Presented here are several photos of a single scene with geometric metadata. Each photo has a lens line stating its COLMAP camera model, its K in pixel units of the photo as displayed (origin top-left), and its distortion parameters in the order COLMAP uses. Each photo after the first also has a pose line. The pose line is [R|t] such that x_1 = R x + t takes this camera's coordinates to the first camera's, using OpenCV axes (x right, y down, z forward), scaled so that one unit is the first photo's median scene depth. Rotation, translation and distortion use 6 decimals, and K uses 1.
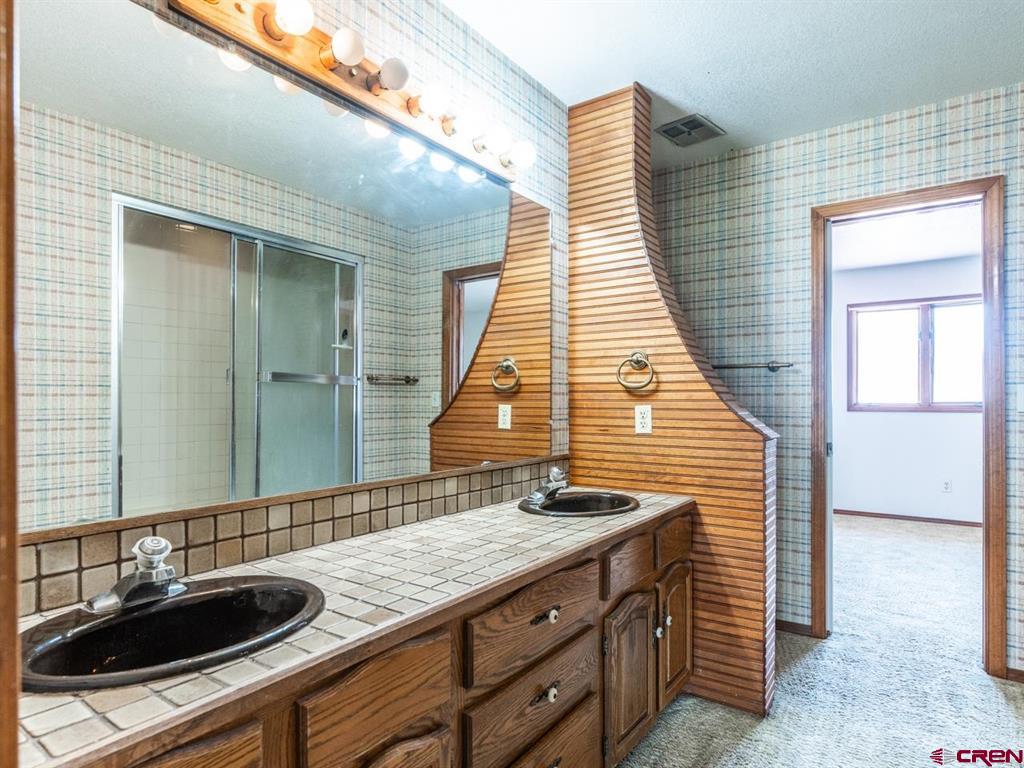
lens RADIAL K [[587.8, 0, 512.0], [0, 587.8, 384.0], [0, 0, 1]] dist [-0.003343, -0.000795]
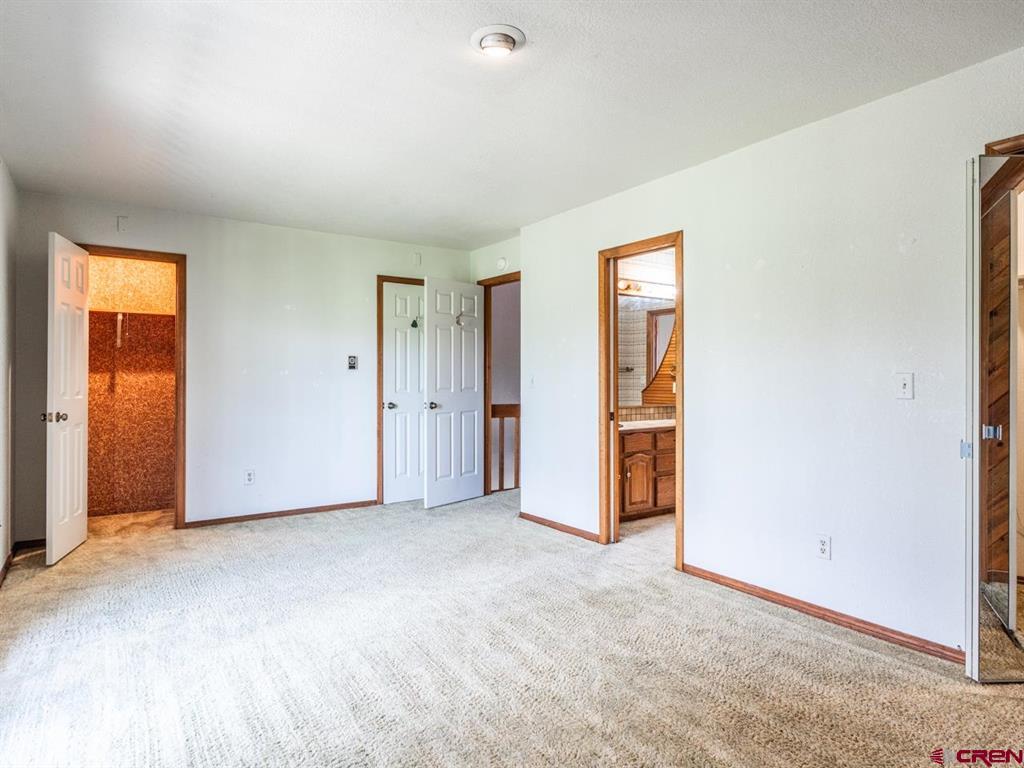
lens RADIAL K [[587.8, 0, 512.0], [0, 587.8, 384.0], [0, 0, 1]] dist [-0.003343, -0.000795]
pose [[0.943745, 0.003717, -0.330652, 0.117588], [0.008270, 0.999359, 0.034838, -0.036355], [0.330570, -0.035613, 0.943109, -1.128418]]
